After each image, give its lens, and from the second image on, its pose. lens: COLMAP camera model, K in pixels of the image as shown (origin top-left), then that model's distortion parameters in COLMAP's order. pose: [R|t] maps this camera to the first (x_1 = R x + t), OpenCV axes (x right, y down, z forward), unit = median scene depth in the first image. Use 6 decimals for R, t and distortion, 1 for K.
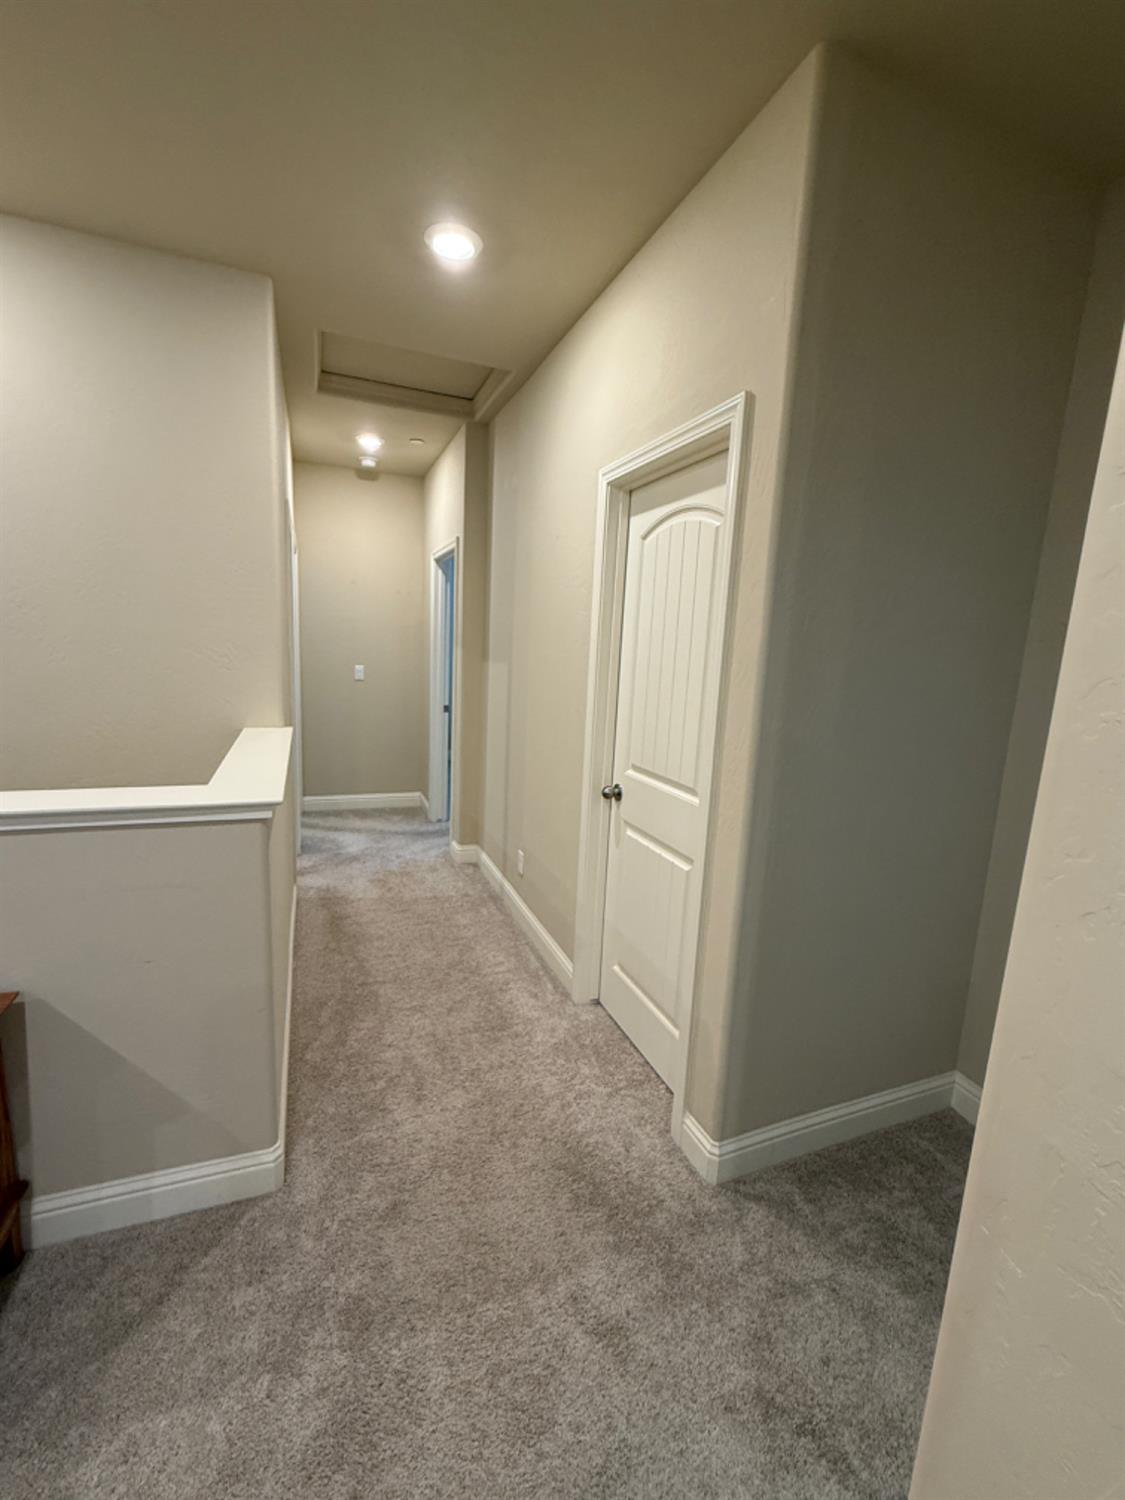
lens RADIAL K [[630.0, 0, 562.5], [0, 630.0, 750.0], [0, 0, 1]] dist [0.003165, -0.000427]
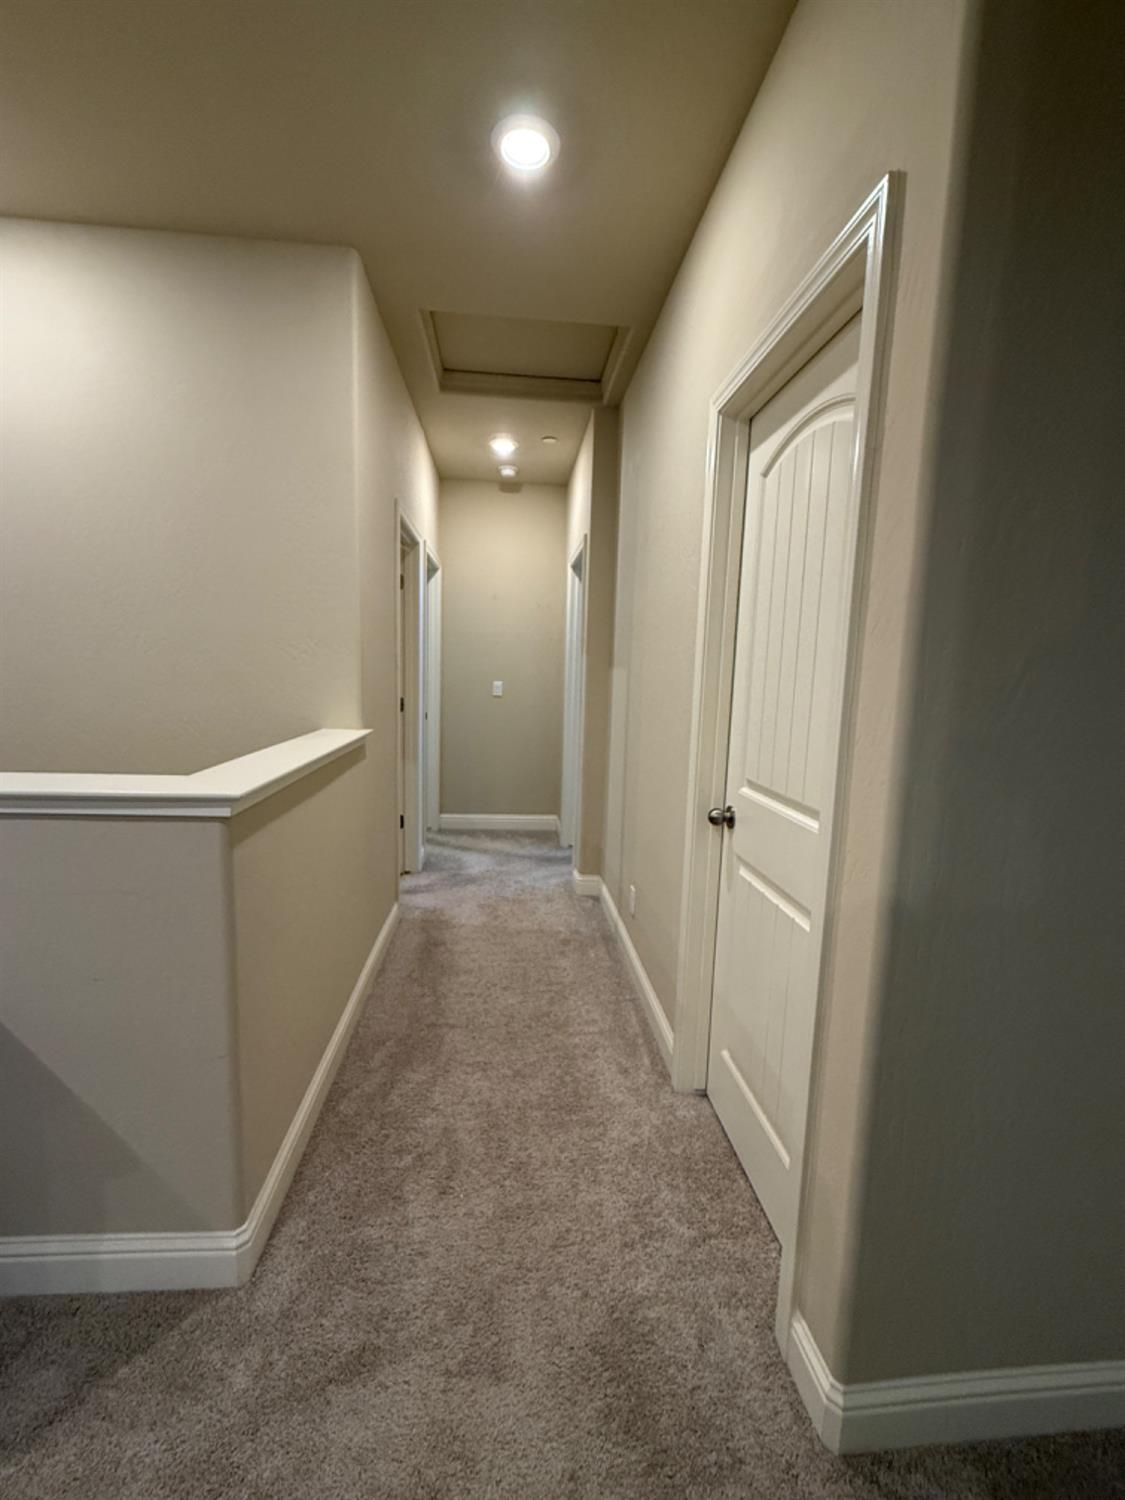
lens RADIAL K [[630.0, 0, 562.5], [0, 630.0, 750.0], [0, 0, 1]] dist [0.003165, -0.000427]
pose [[0.959125, 0.019574, -0.282306, 0.095656], [-0.034024, 0.998344, -0.046375, 0.025750], [0.280931, 0.054084, 0.958203, 0.193662]]
